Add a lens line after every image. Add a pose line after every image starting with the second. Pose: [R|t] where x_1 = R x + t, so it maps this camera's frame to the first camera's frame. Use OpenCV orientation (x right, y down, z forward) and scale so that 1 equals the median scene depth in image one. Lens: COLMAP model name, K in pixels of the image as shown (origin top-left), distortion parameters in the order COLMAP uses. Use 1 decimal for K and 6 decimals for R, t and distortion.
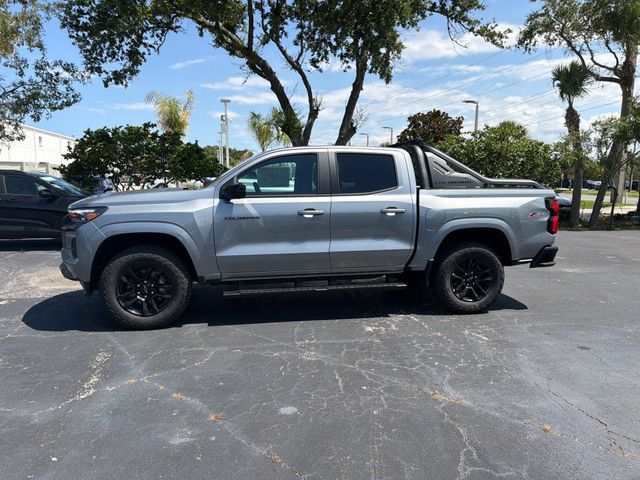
lens RADIAL K [[451.8, 0, 319.5], [0, 451.8, 249.4], [0, 0, 1]] dist [0.037973, -0.048225]
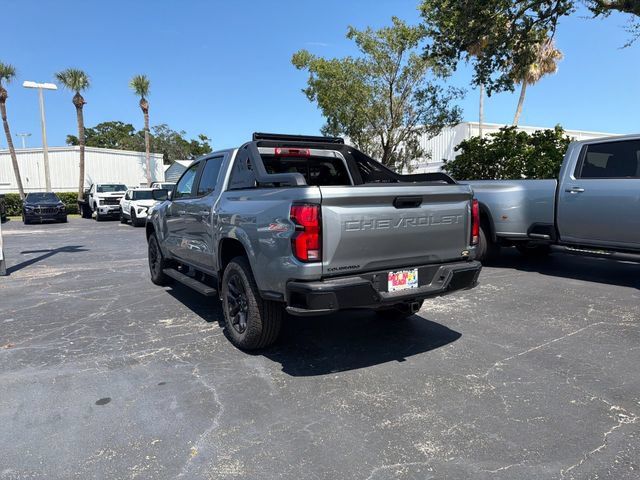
lens RADIAL K [[451.8, 0, 314.5], [0, 451.8, 235.6], [0, 0, 1]] dist [0.037973, -0.048225]
pose [[0.332320, 0.073835, -0.940272, 0.513436], [-0.113714, 0.992795, 0.037770, -0.044507], [0.936287, 0.094370, 0.338322, 0.390192]]
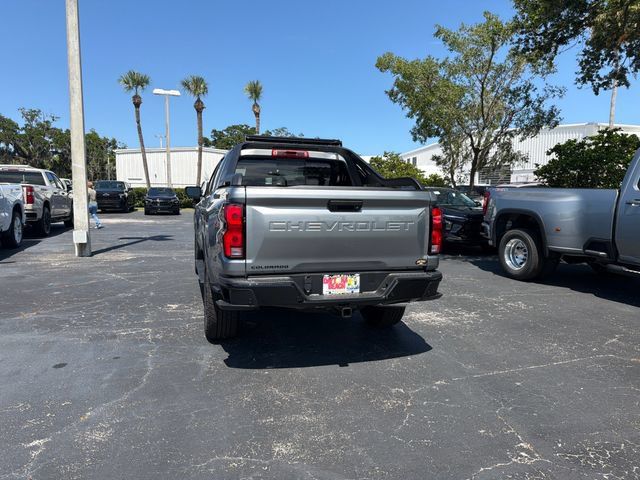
lens RADIAL K [[451.8, 0, 313.9], [0, 451.8, 235.3], [0, 0, 1]] dist [0.037973, -0.048225]
pose [[0.085683, 0.081696, -0.992967, 0.545418], [-0.158928, 0.984992, 0.067326, -0.060299], [0.983565, 0.152042, 0.097381, 0.504511]]
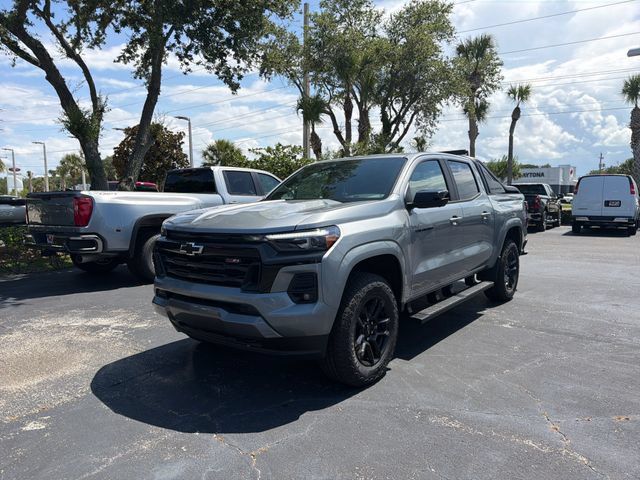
lens RADIAL K [[451.8, 0, 315.2], [0, 451.8, 242.2], [0, 0, 1]] dist [0.037973, -0.048225]
pose [[0.765204, -0.081672, 0.638587, -0.372132], [0.113752, 0.993466, -0.009247, -0.024730], [-0.633659, 0.079716, 0.769494, 0.184635]]
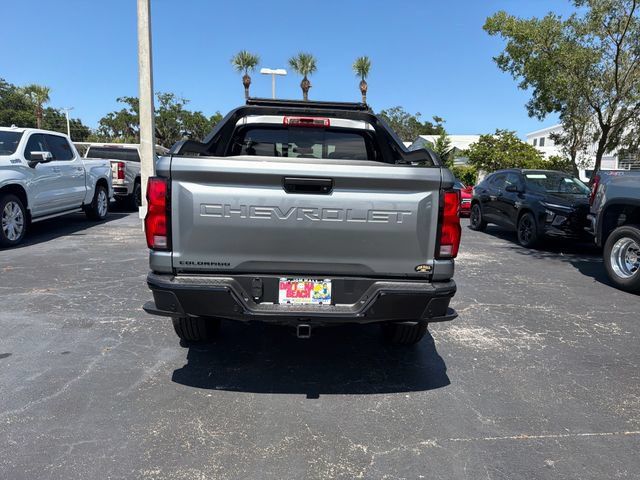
lens RADIAL K [[451.8, 0, 322.1], [0, 451.8, 242.9], [0, 0, 1]] dist [0.037973, -0.048225]
pose [[-0.147107, 0.134554, -0.979926, 0.461476], [-0.180830, 0.970349, 0.160386, -0.072118], [0.972451, 0.200794, -0.118413, 0.590467]]
